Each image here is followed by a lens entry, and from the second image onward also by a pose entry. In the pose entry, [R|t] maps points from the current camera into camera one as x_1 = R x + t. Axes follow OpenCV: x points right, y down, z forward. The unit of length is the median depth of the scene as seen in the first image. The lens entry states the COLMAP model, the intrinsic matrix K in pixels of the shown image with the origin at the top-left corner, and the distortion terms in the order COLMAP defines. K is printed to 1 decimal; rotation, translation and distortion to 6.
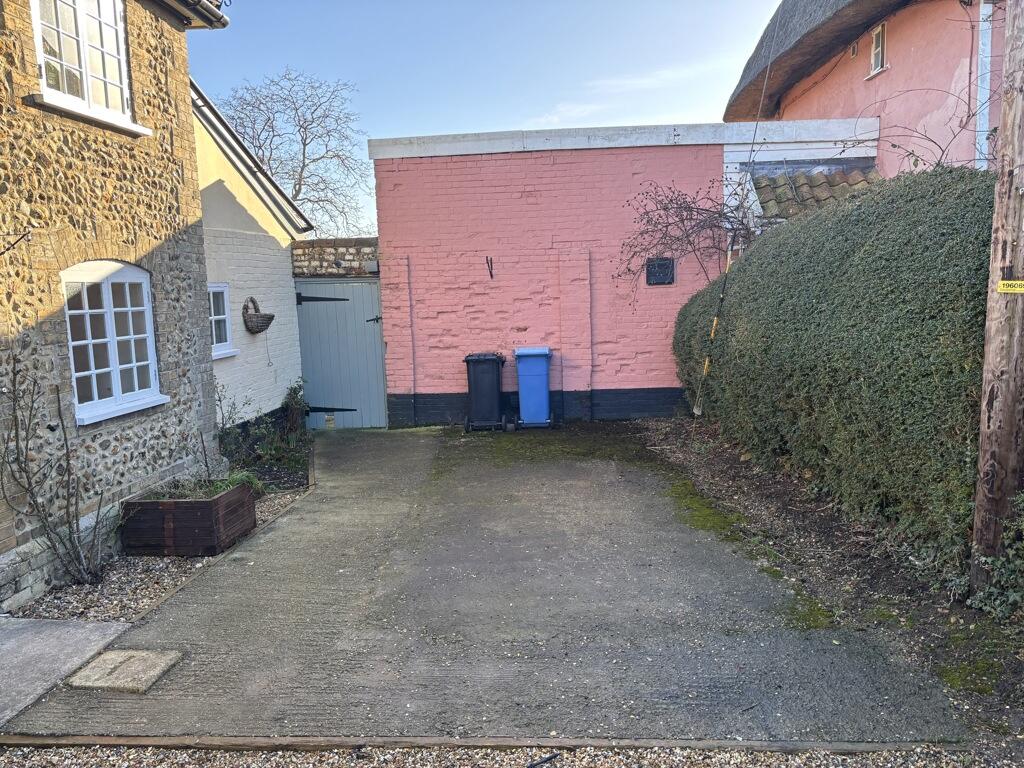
lens RADIAL K [[764.7, 0, 513.6], [0, 764.7, 391.9], [0, 0, 1]] dist [0.049574, -0.053502]
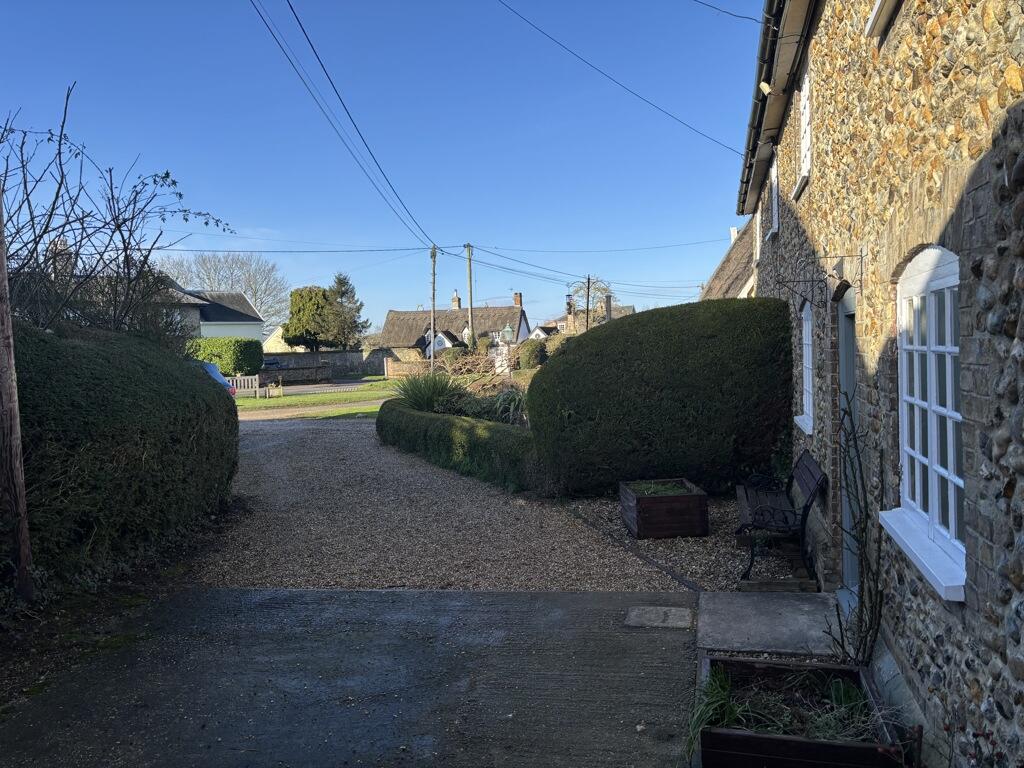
lens RADIAL K [[764.7, 0, 513.6], [0, 764.7, 391.9], [0, 0, 1]] dist [0.049574, -0.053502]
pose [[-0.984293, 0.065943, 0.163767, -0.327408], [0.096680, 0.977501, 0.187470, -0.188512], [-0.147720, 0.200359, -0.968522, 1.465346]]
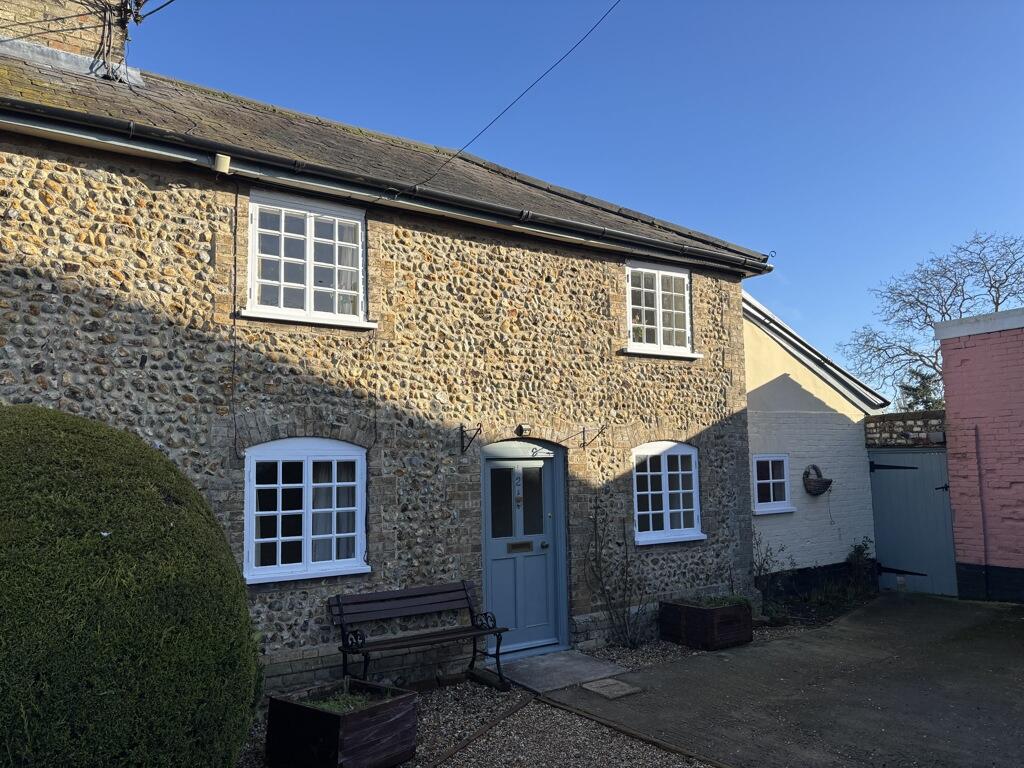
lens RADIAL K [[764.7, 0, 513.6], [0, 764.7, 391.9], [0, 0, 1]] dist [0.049574, -0.053502]
pose [[0.646990, -0.058815, -0.760226, 0.436051], [-0.103108, 0.981115, -0.163654, 0.016322], [0.755495, 0.184268, 0.628708, -0.210931]]
